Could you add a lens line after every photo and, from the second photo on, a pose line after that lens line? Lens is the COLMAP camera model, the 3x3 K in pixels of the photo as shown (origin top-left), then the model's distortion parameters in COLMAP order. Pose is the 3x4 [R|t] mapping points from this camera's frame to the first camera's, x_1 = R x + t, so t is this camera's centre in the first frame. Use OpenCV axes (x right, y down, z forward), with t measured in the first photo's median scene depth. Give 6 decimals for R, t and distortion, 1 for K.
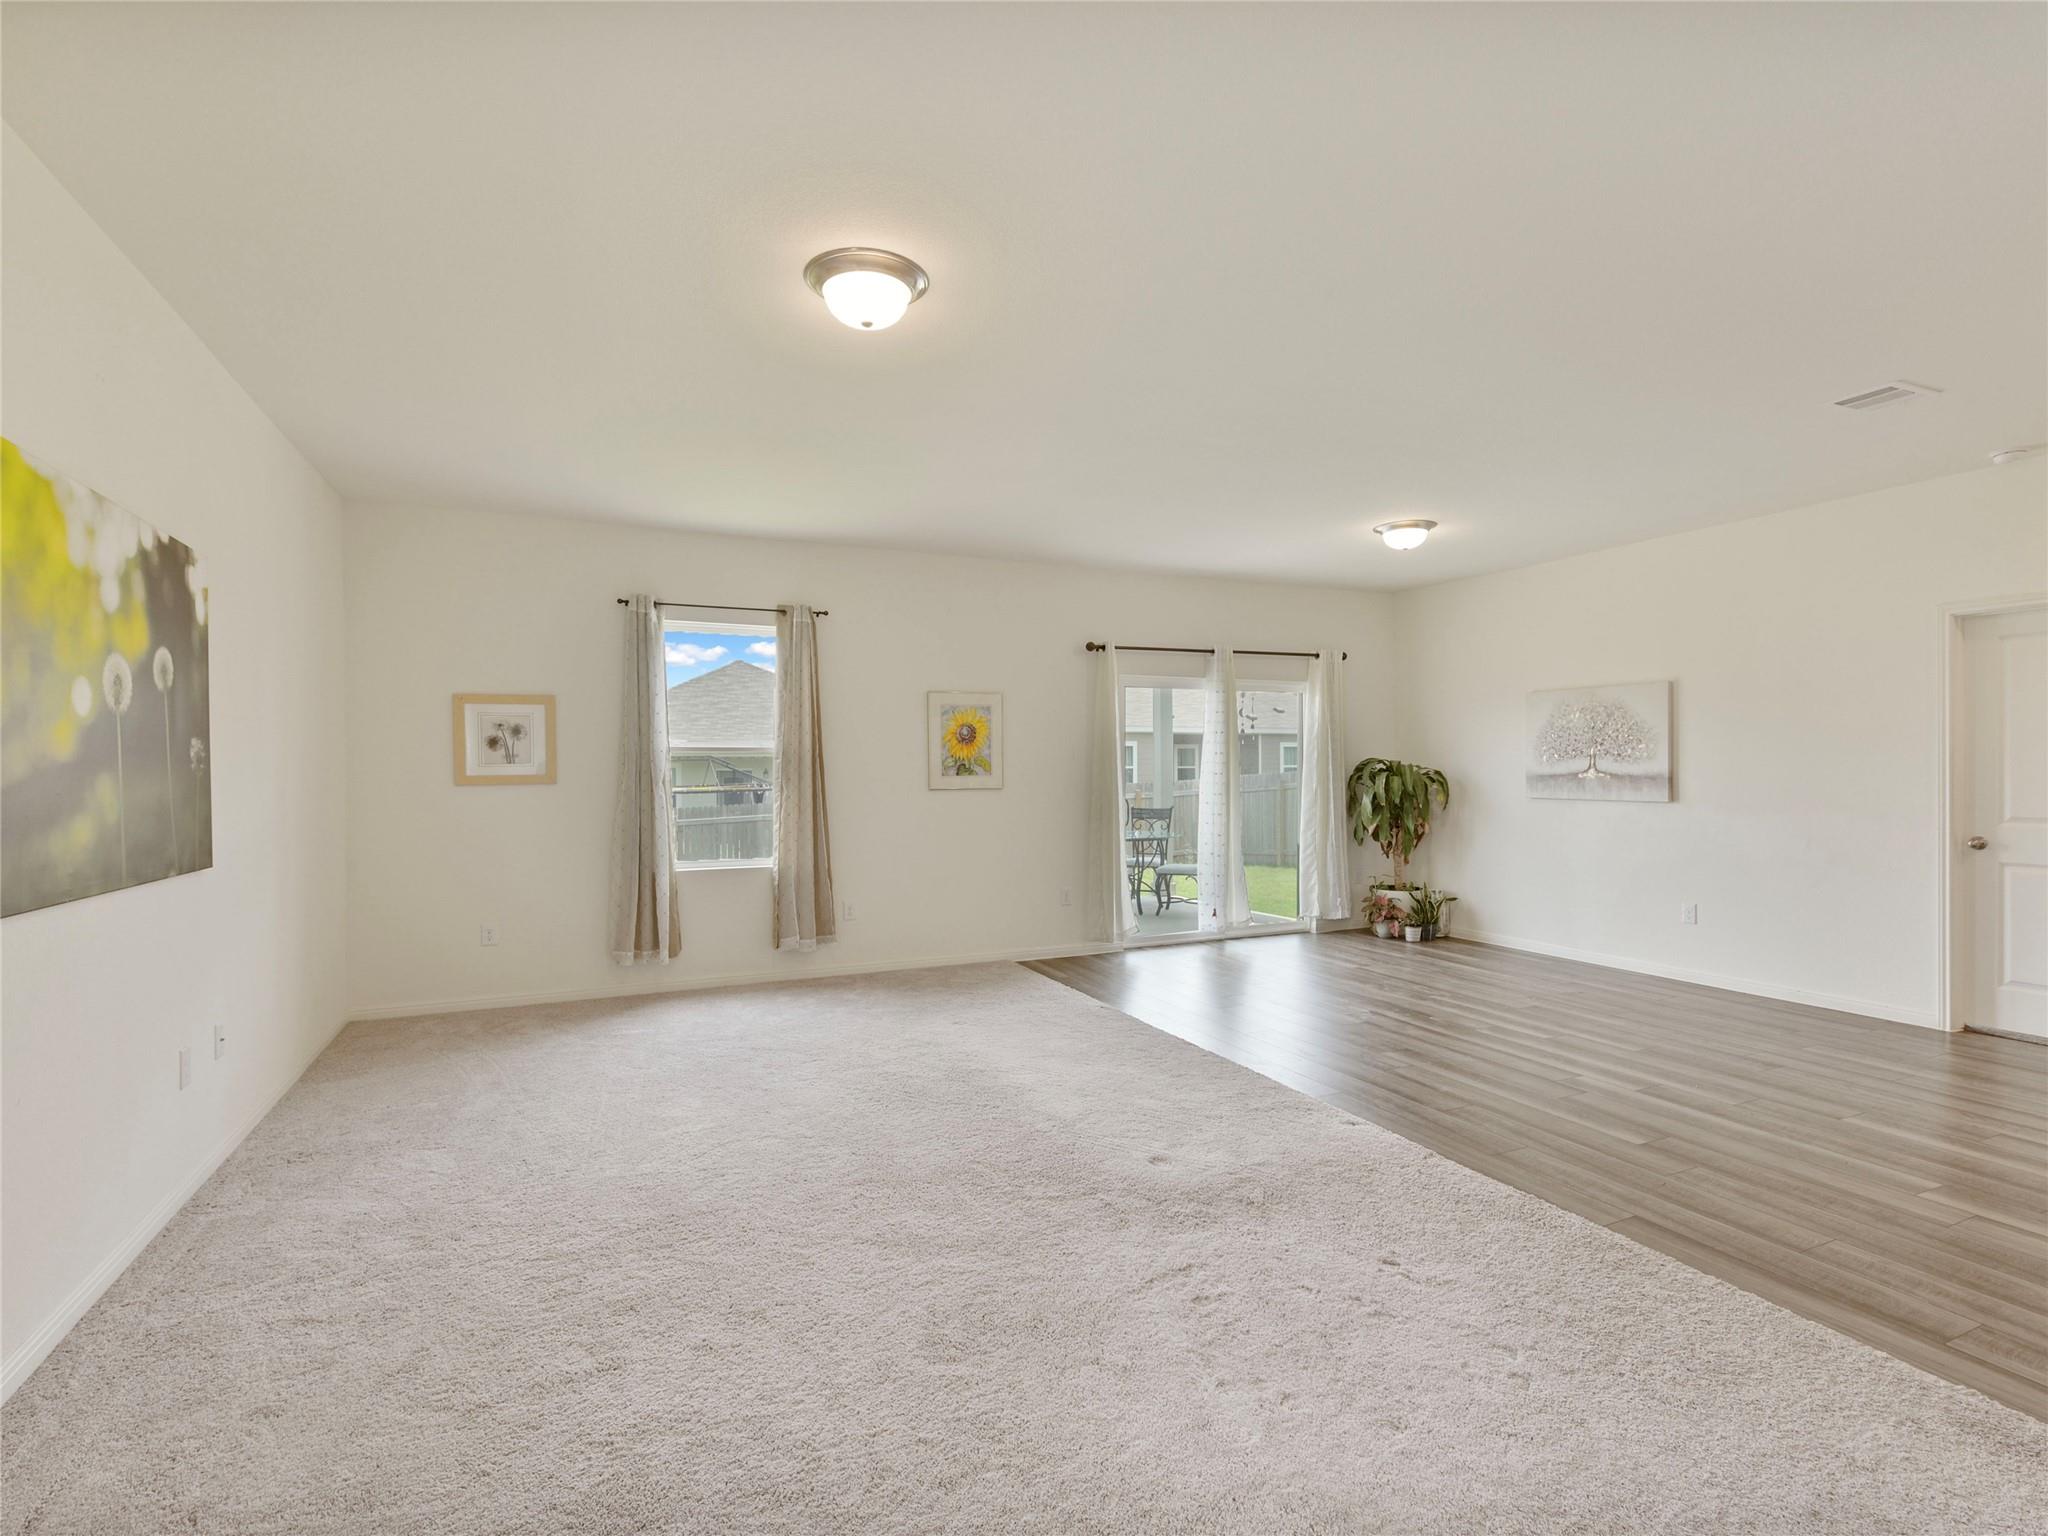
lens RADIAL K [[971.6, 0, 1033.1], [0, 971.6, 775.6], [0, 0, 1]] dist [-0.017518, -0.000121]
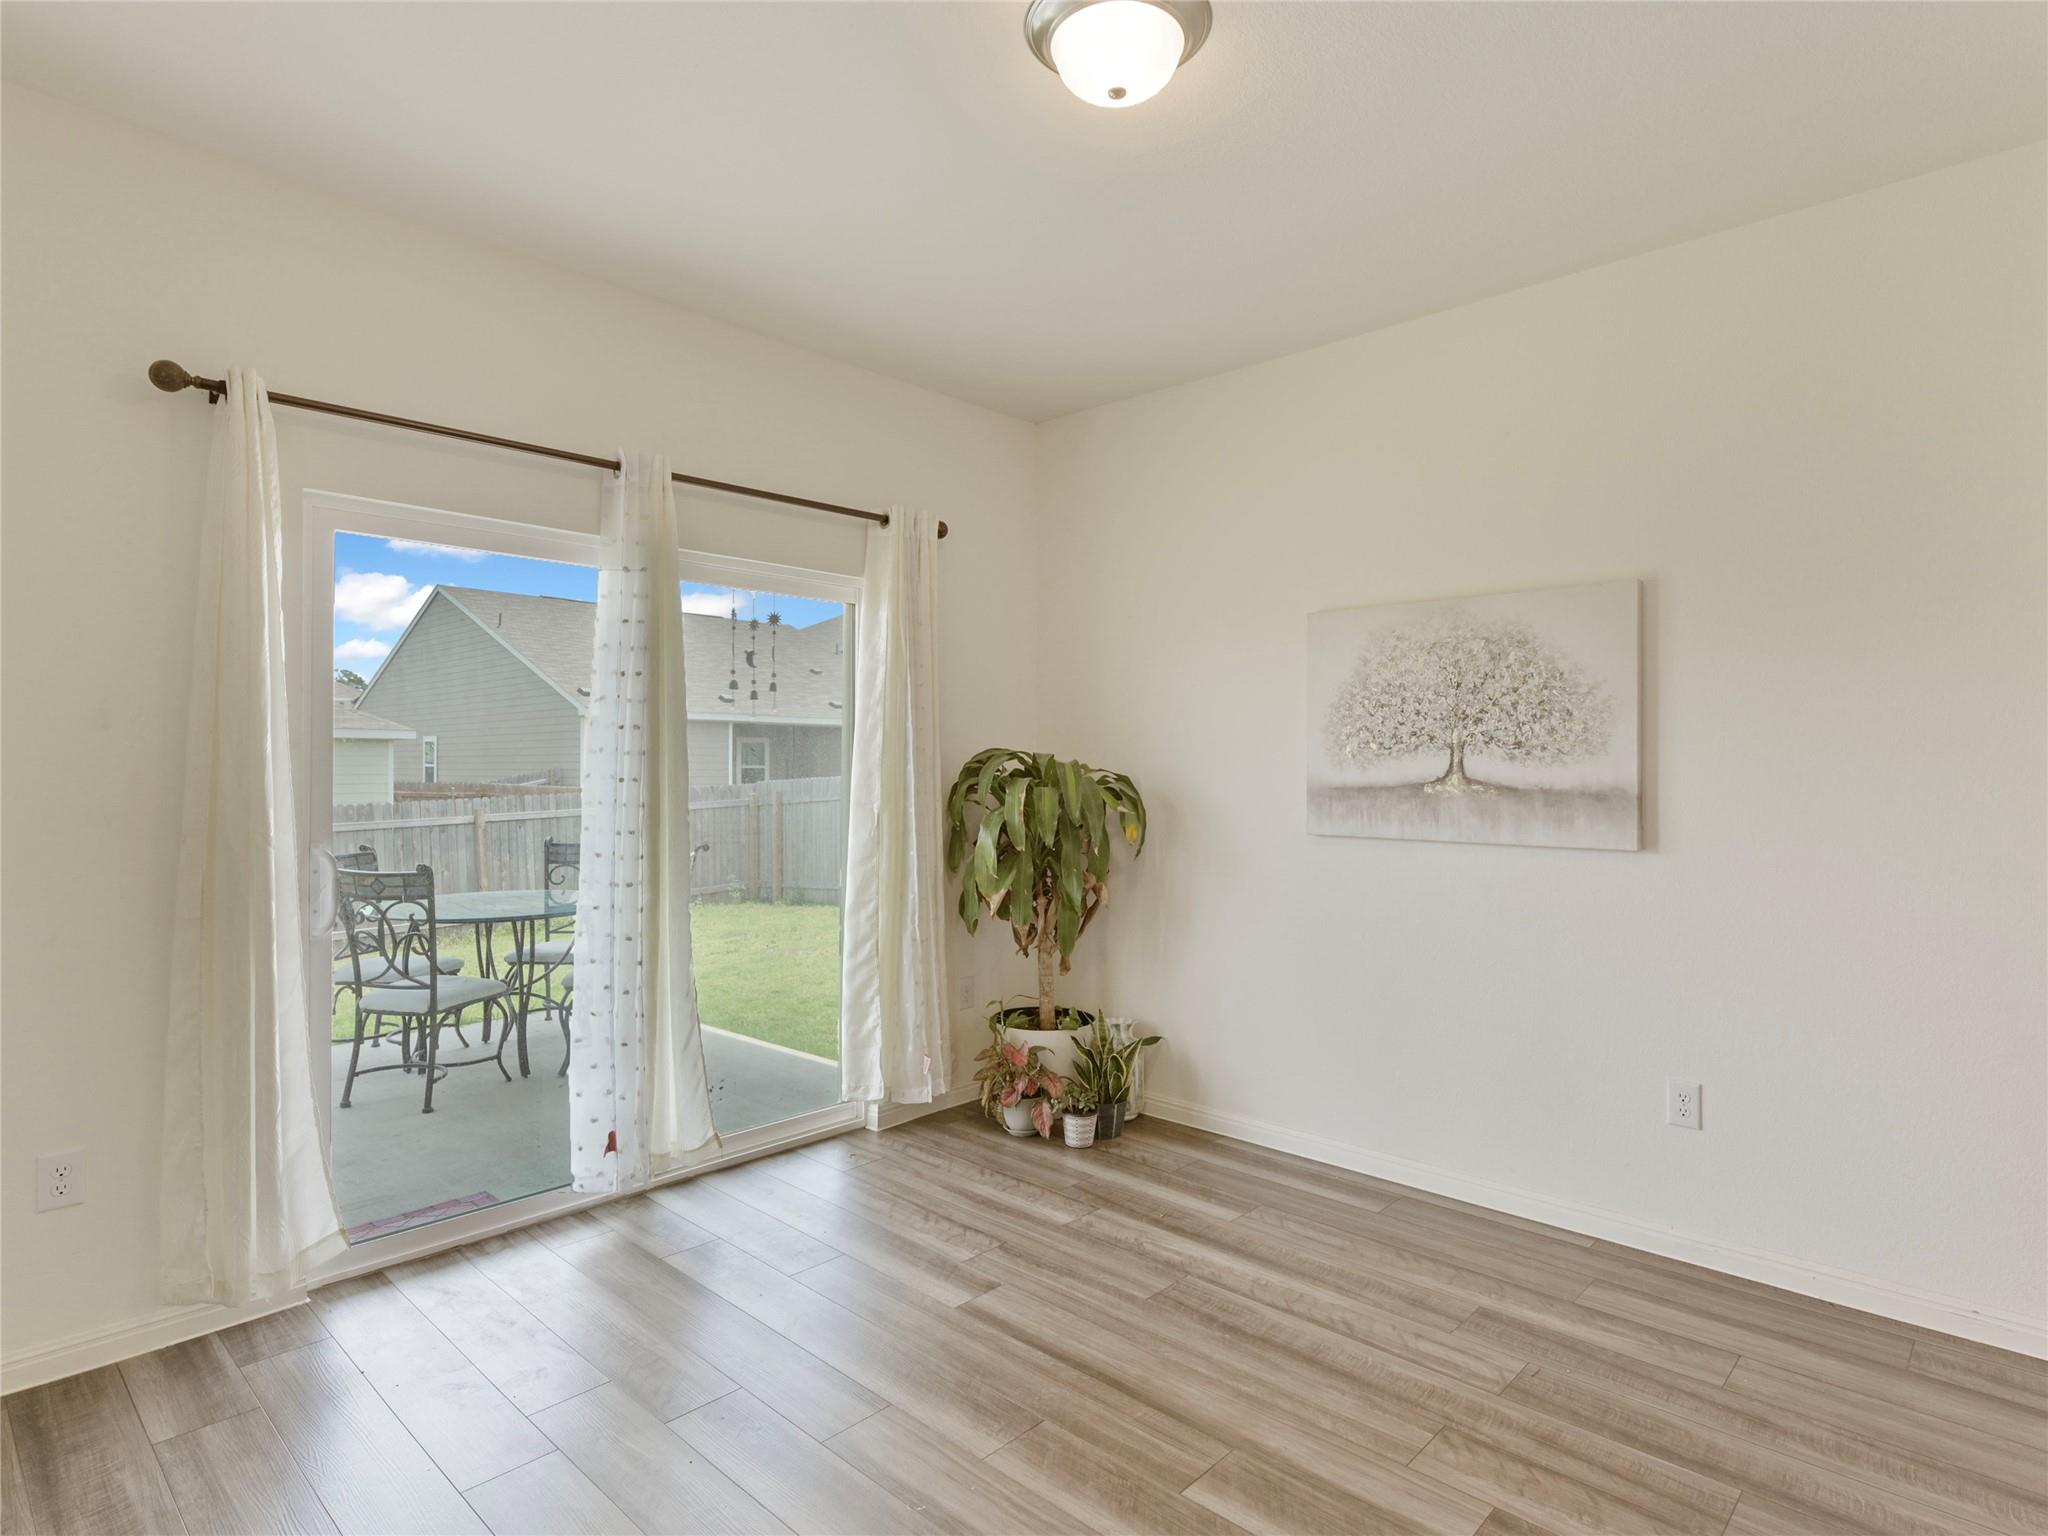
lens RADIAL K [[1102.3, 0, 1024.0], [0, 1102.3, 768.0], [0, 0, 1]] dist [0.001069, -0.000012]
pose [[0.929488, 0.009698, 0.368725, 0.168118], [-0.006712, 0.999933, -0.009380, -0.003323], [-0.368791, 0.006244, 0.929491, 0.508914]]
